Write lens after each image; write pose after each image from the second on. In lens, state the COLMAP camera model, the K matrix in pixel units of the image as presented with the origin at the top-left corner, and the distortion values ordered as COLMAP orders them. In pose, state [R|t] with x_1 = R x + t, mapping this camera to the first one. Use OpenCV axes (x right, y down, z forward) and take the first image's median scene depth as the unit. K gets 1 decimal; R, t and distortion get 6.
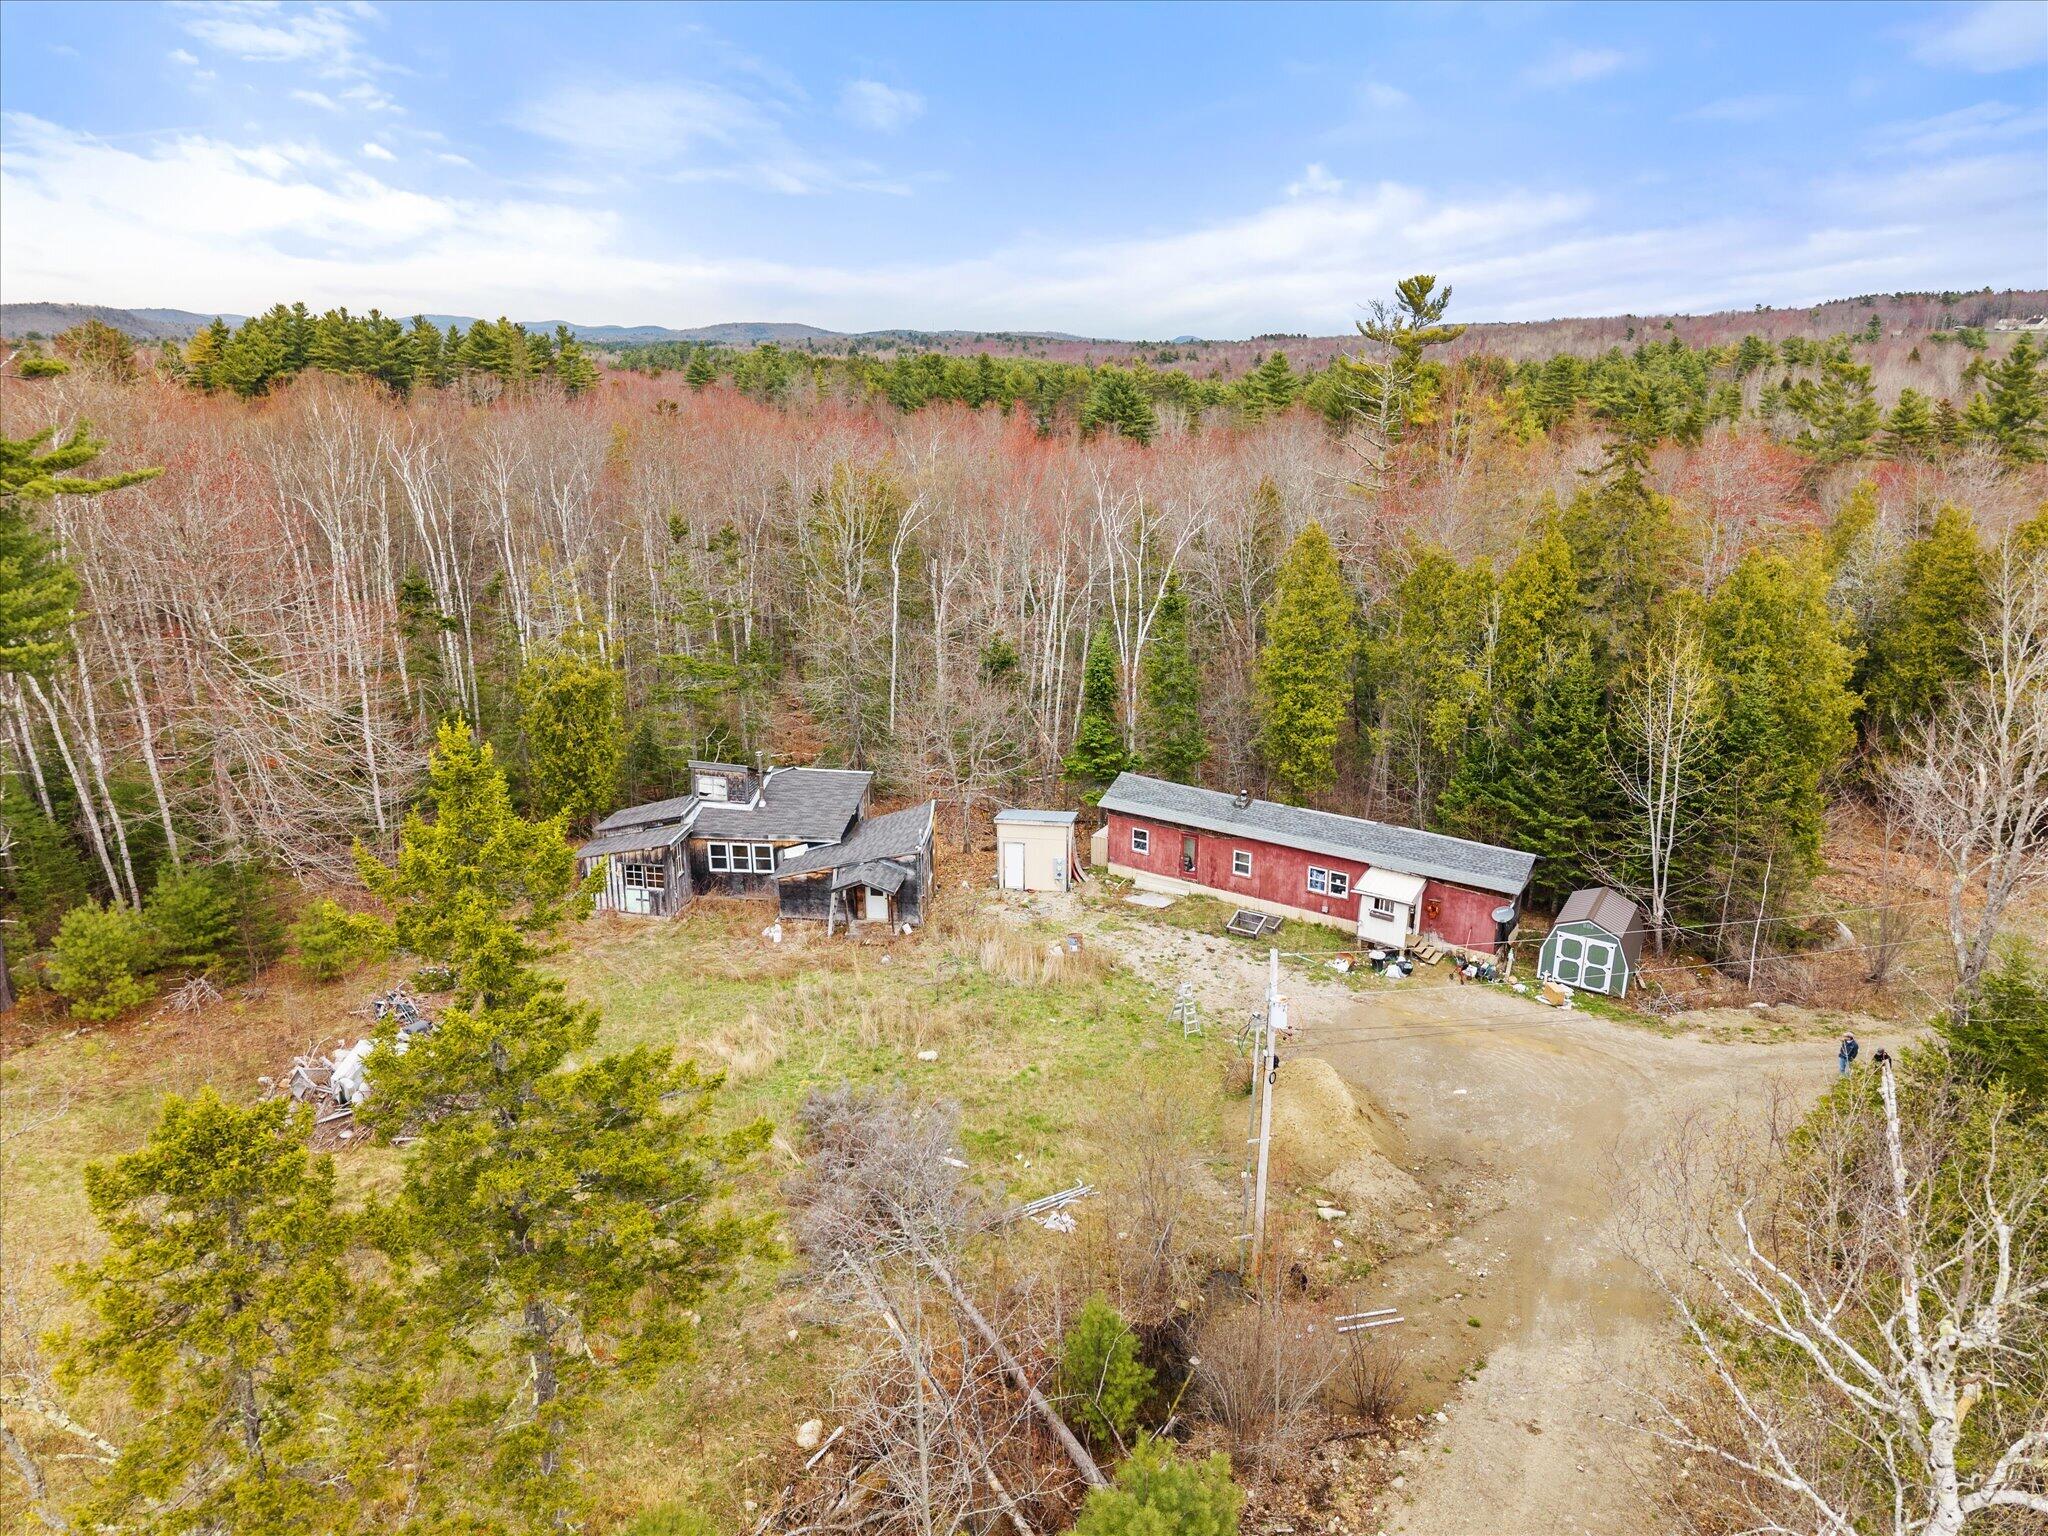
lens RADIAL K [[1401.4, 0, 1021.0], [0, 1401.4, 764.5], [0, 0, 1]] dist [0.007653, -0.010766]
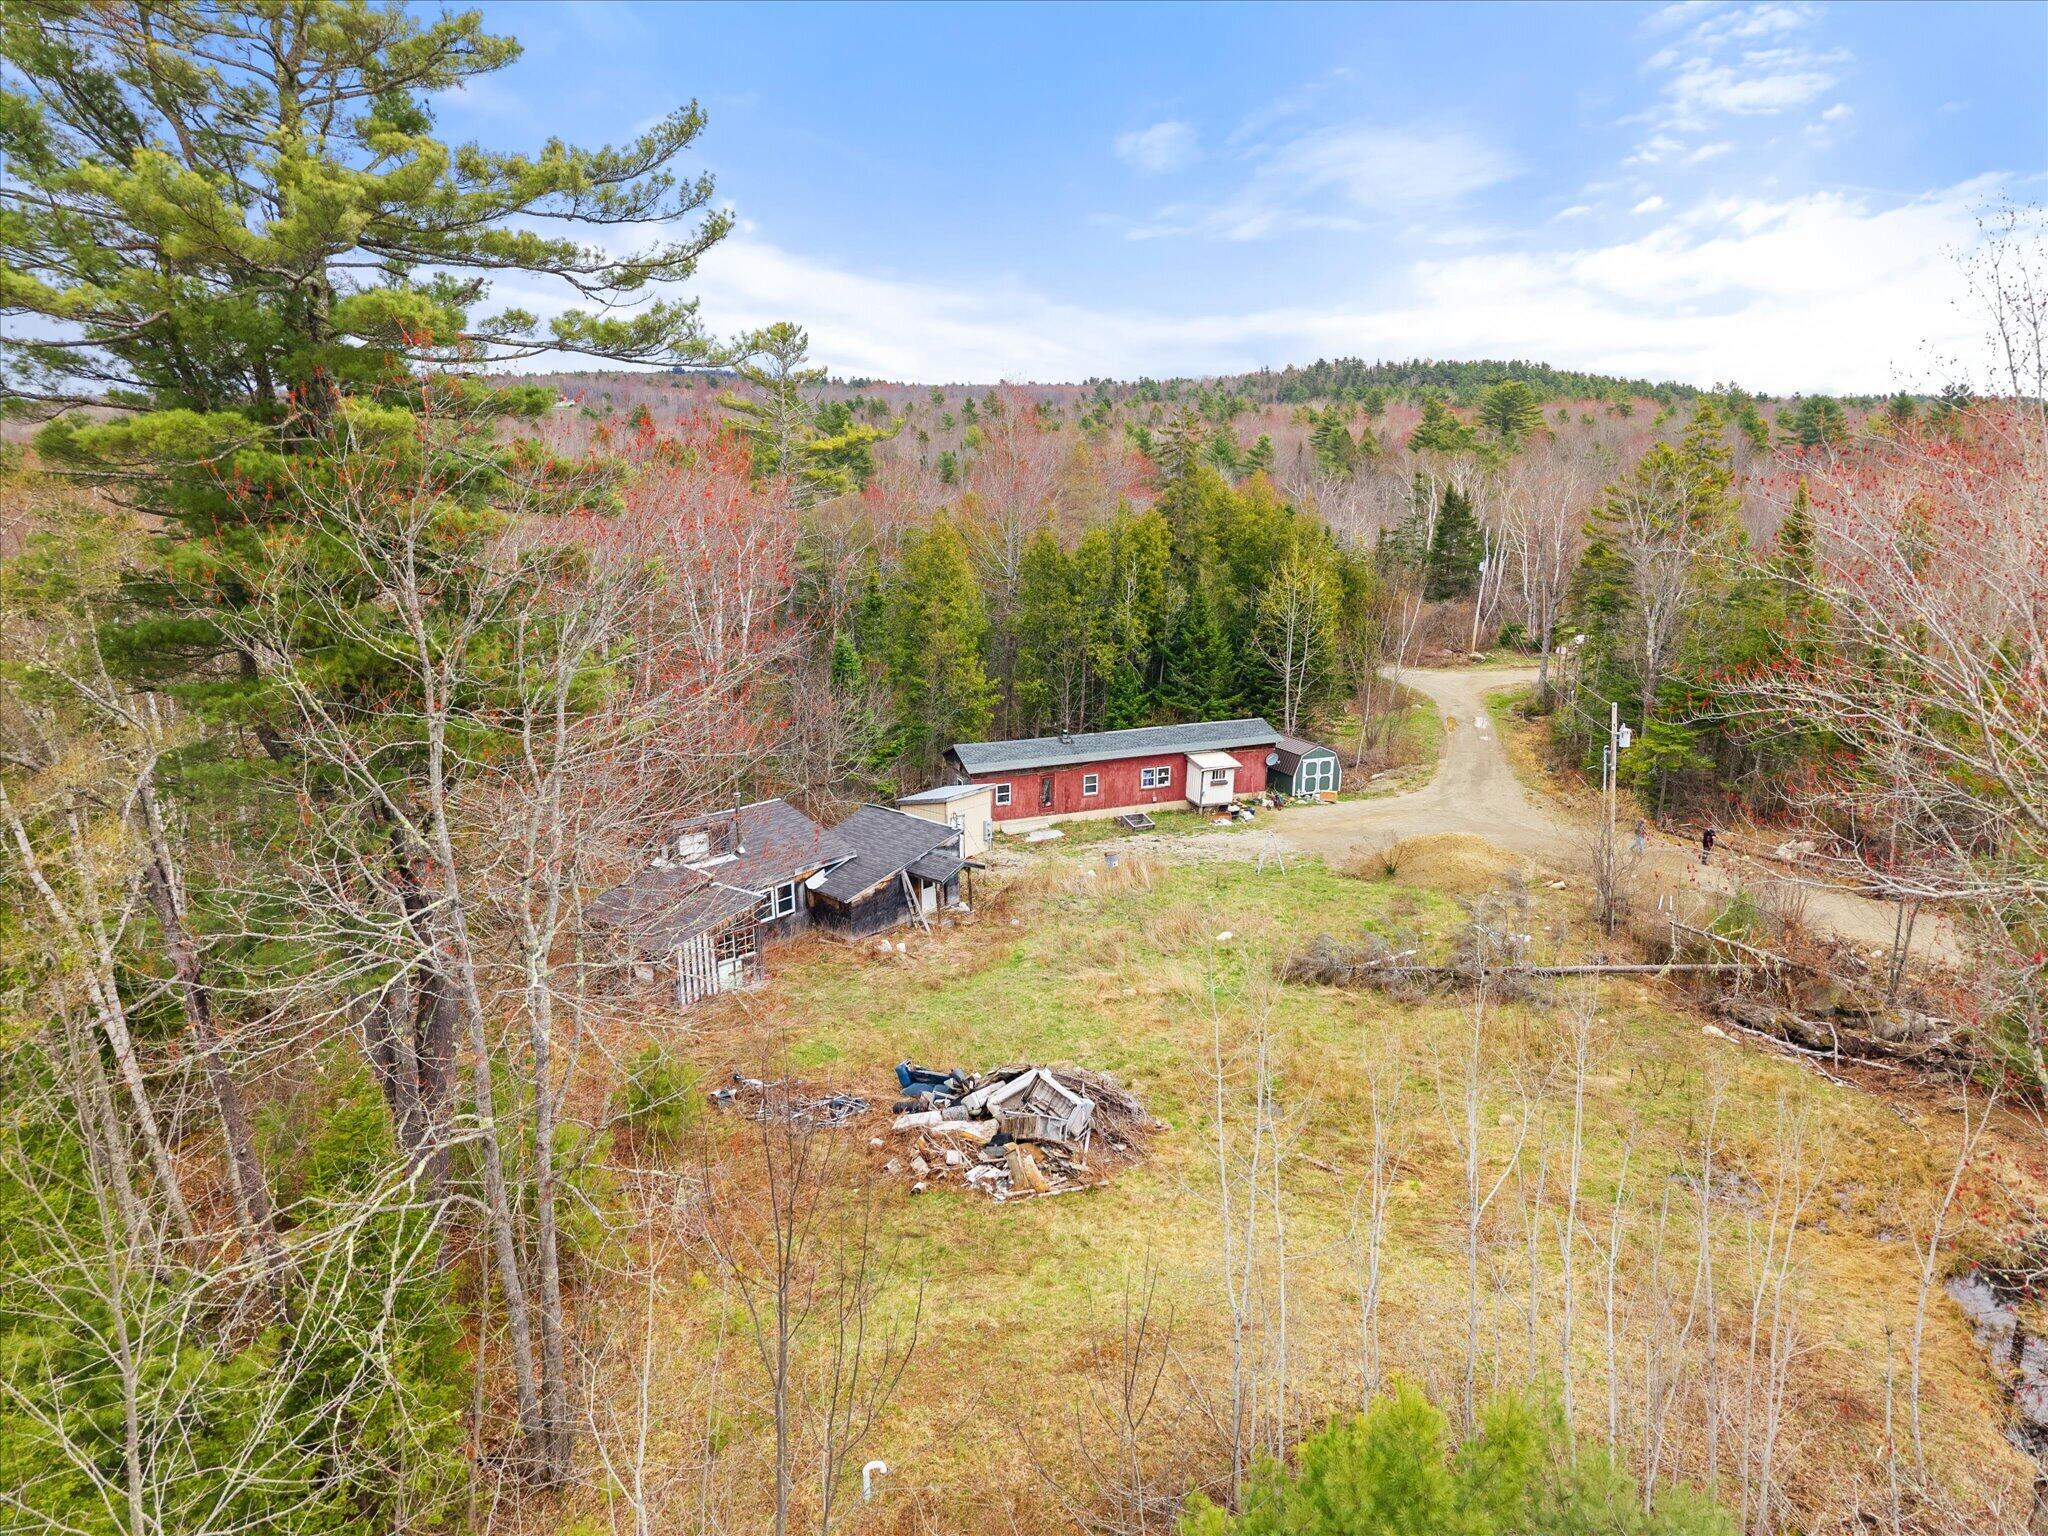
lens RADIAL K [[1401.4, 0, 1021.0], [0, 1401.4, 764.5], [0, 0, 1]] dist [0.007653, -0.010766]
pose [[0.568731, -0.204392, 0.796724, -0.876296], [0.252632, 0.965221, 0.067281, -0.045713], [-0.782766, 0.163013, 0.600587, 0.317568]]
